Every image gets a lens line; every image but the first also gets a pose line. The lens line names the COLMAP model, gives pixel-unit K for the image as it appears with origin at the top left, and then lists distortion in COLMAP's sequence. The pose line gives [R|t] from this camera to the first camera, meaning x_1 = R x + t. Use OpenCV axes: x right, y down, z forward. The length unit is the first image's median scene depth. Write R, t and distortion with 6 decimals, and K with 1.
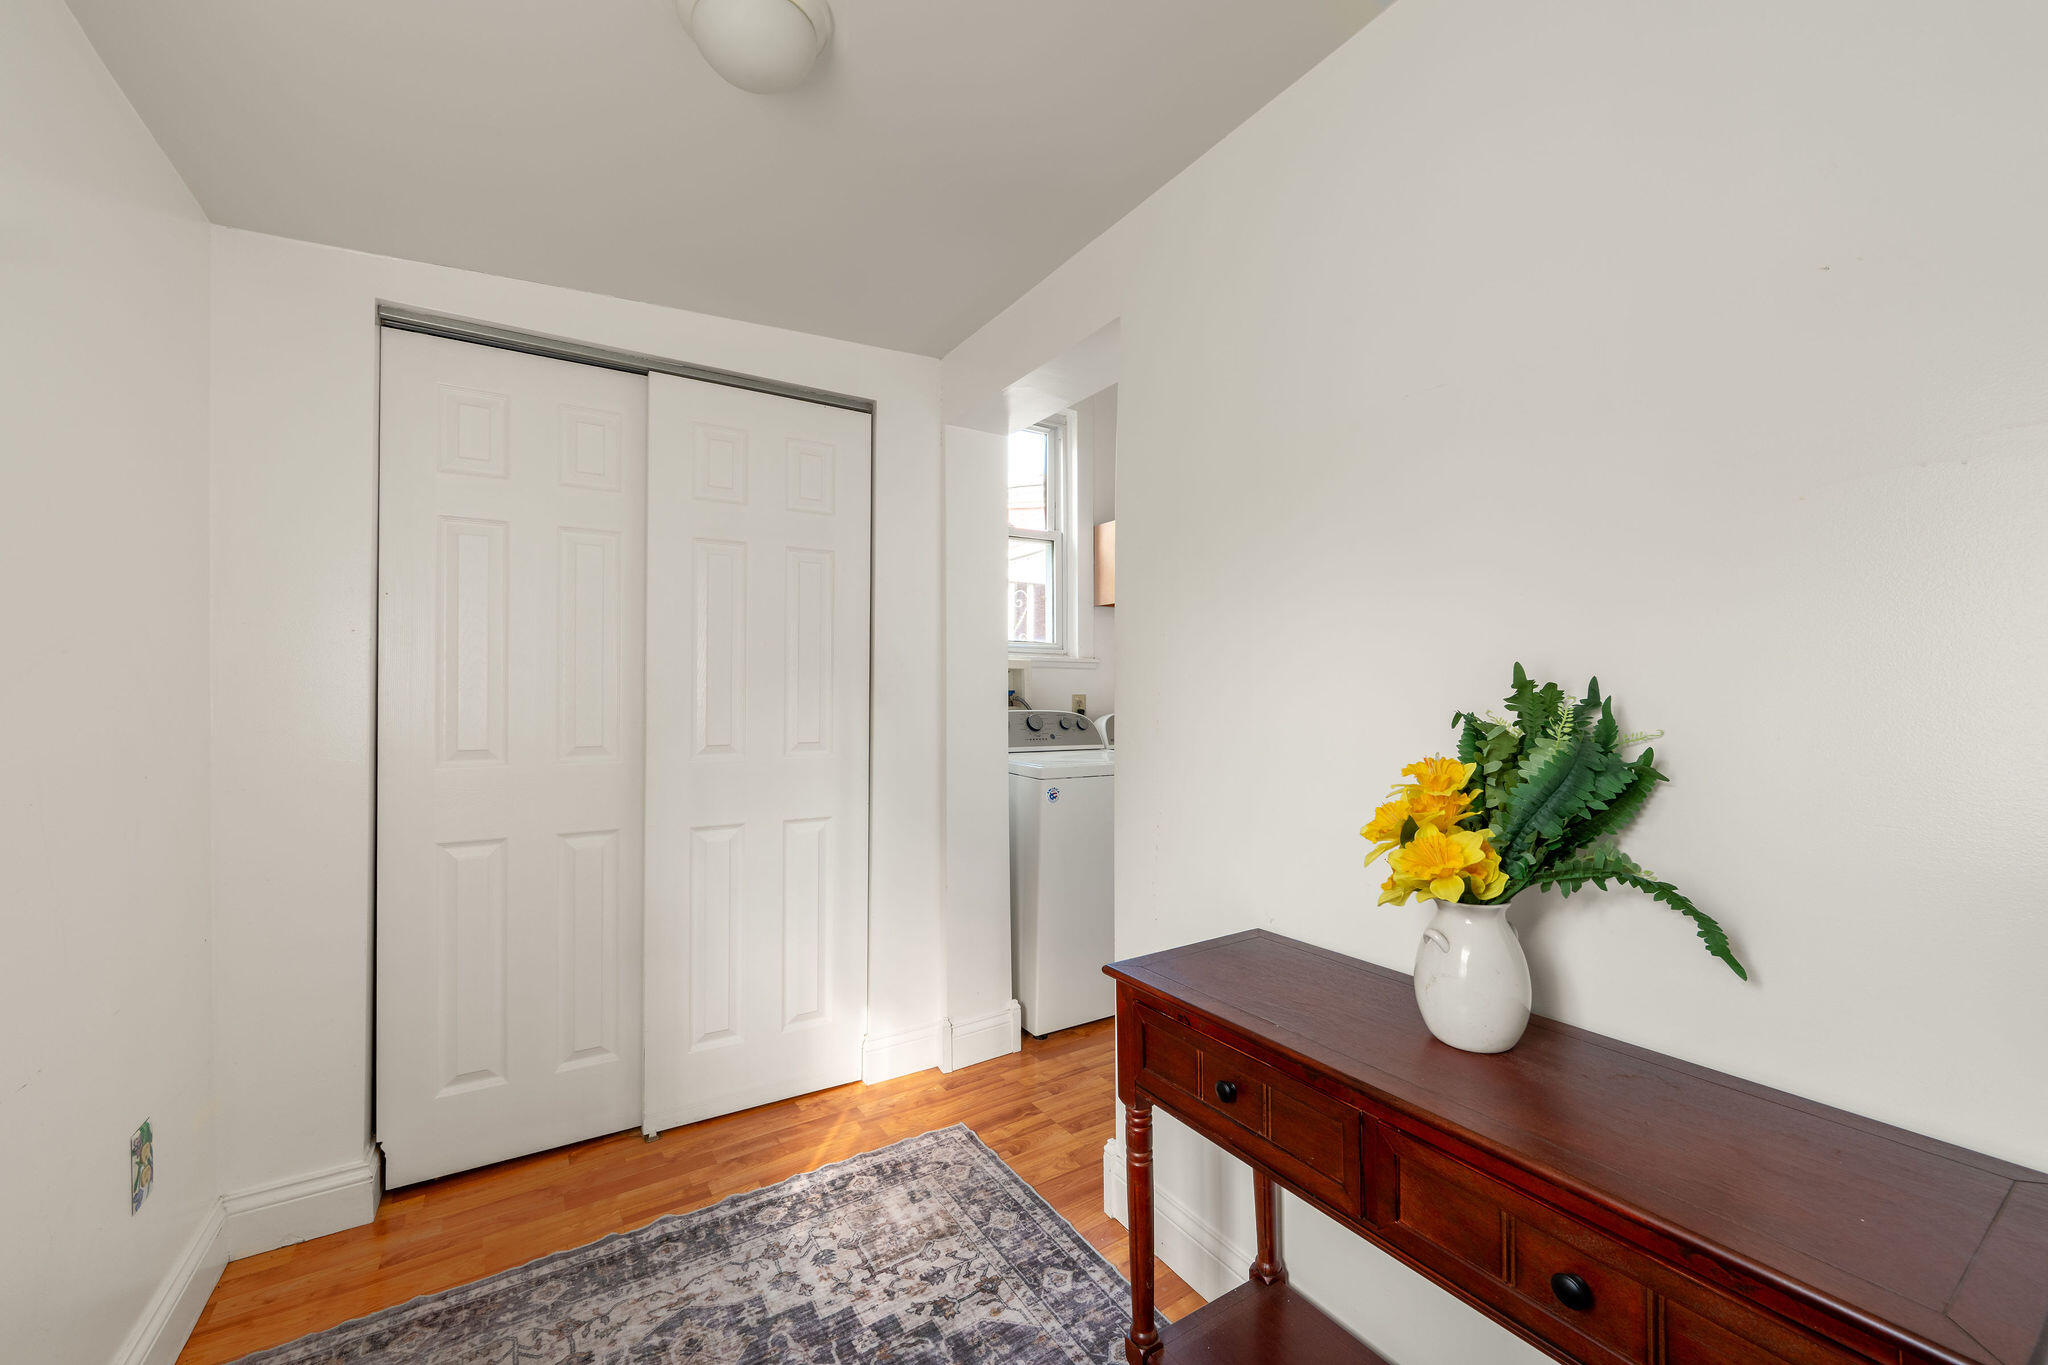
lens RADIAL K [[795.9, 0, 1015.5], [0, 795.9, 690.7], [0, 0, 1]] dist [-0.000748, 0.000048]
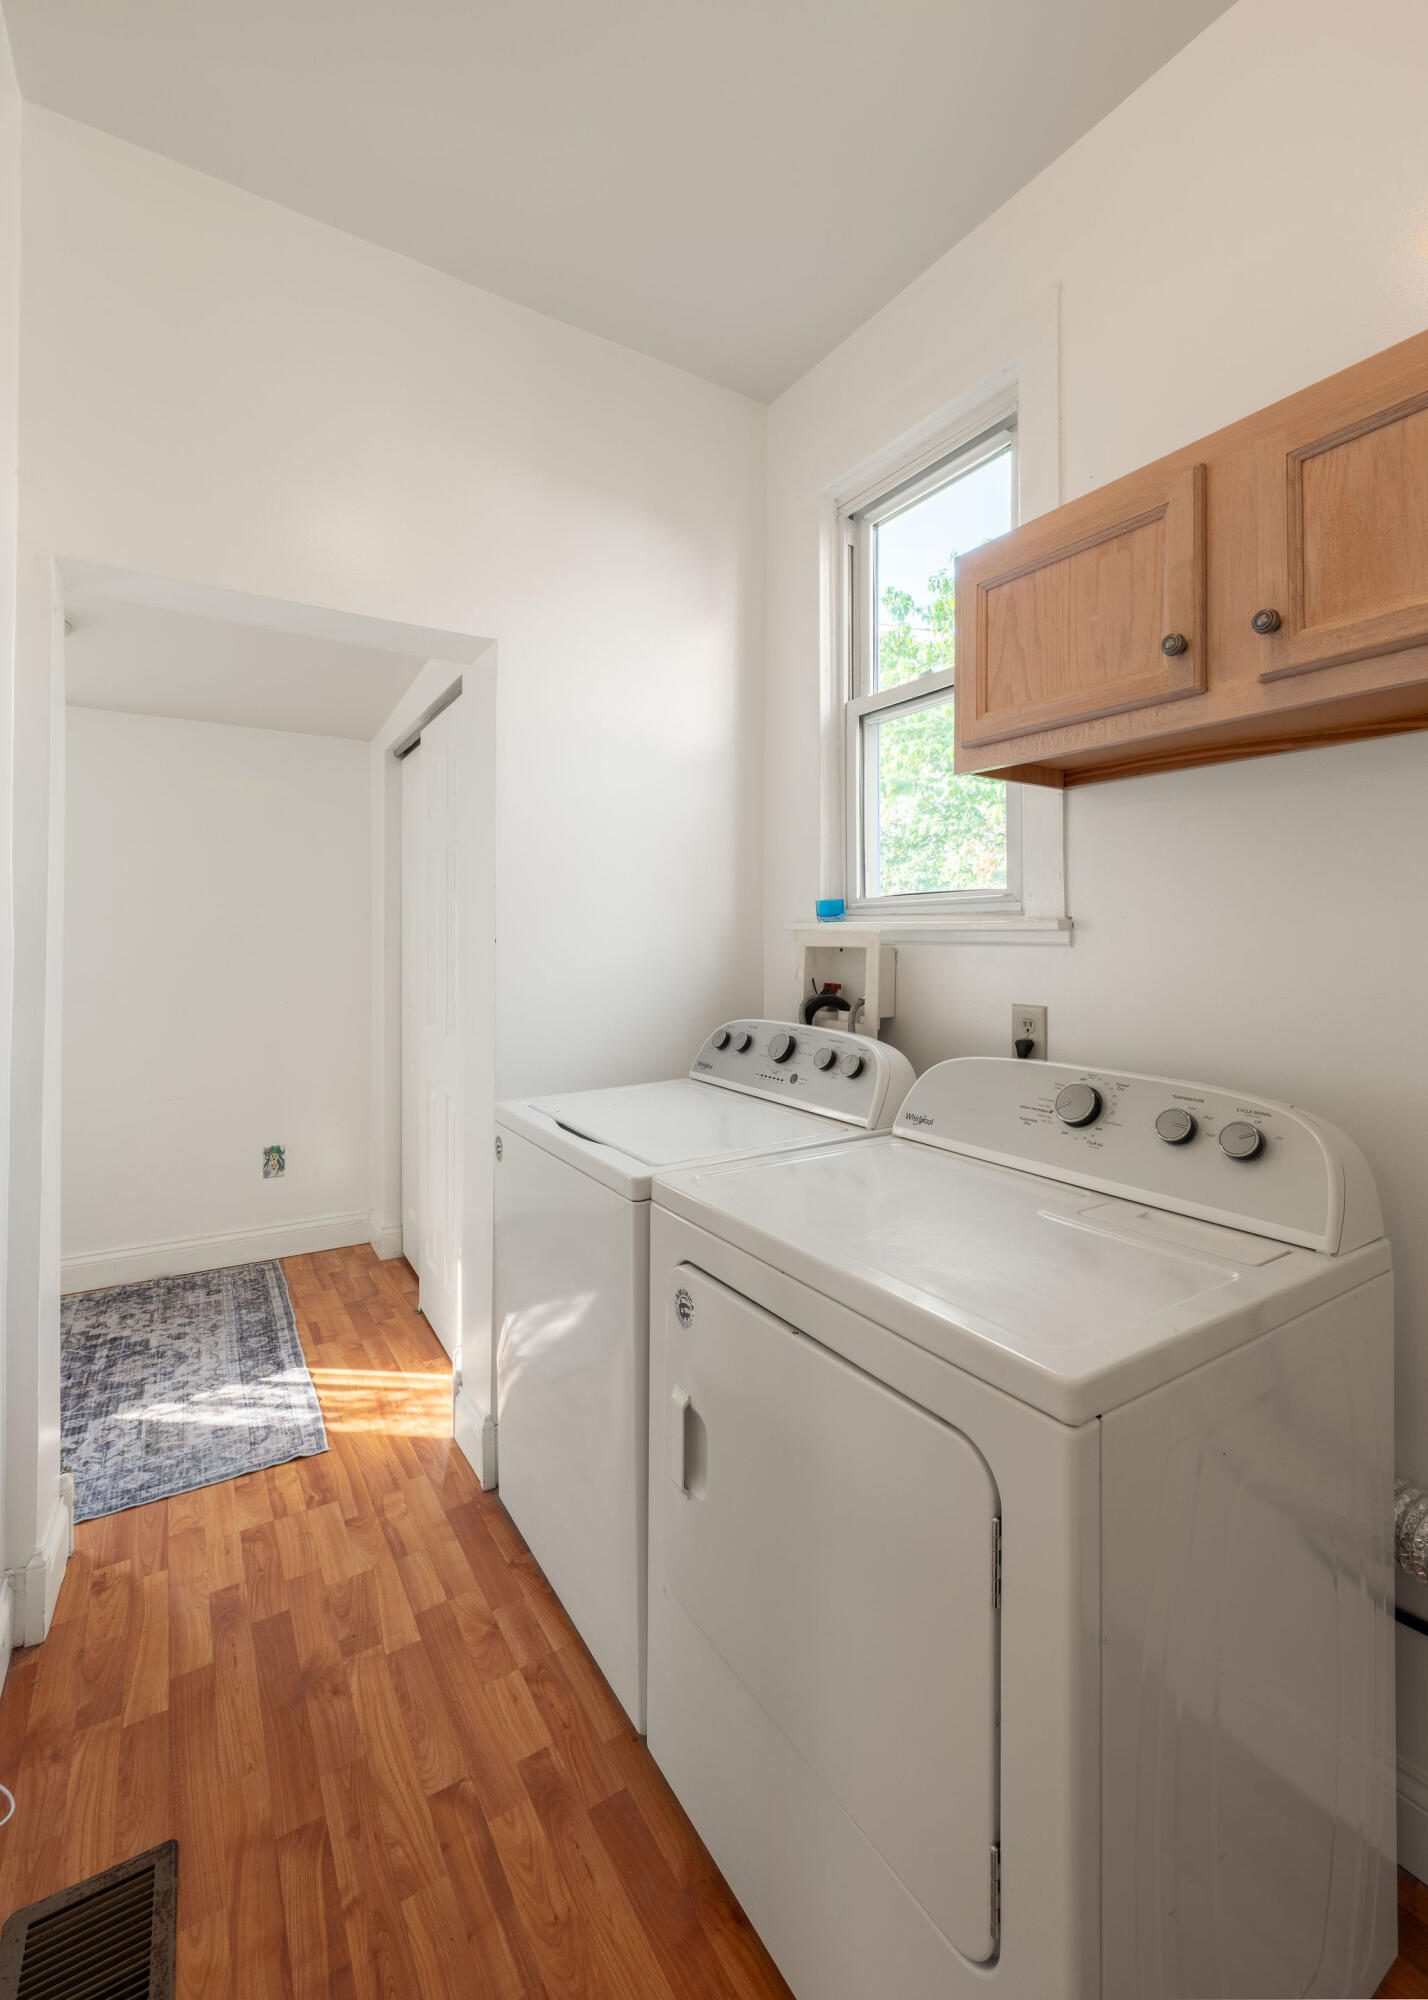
lens RADIAL K [[830.9, 0, 705.2], [0, 830.9, 916.6], [0, 0, 1]] dist [0.000536, 0.000649]
pose [[0.006969, -0.022226, -0.999729, 1.191859], [0.006026, 0.999736, -0.022184, -0.076779], [0.999958, -0.005870, 0.007101, 1.852314]]
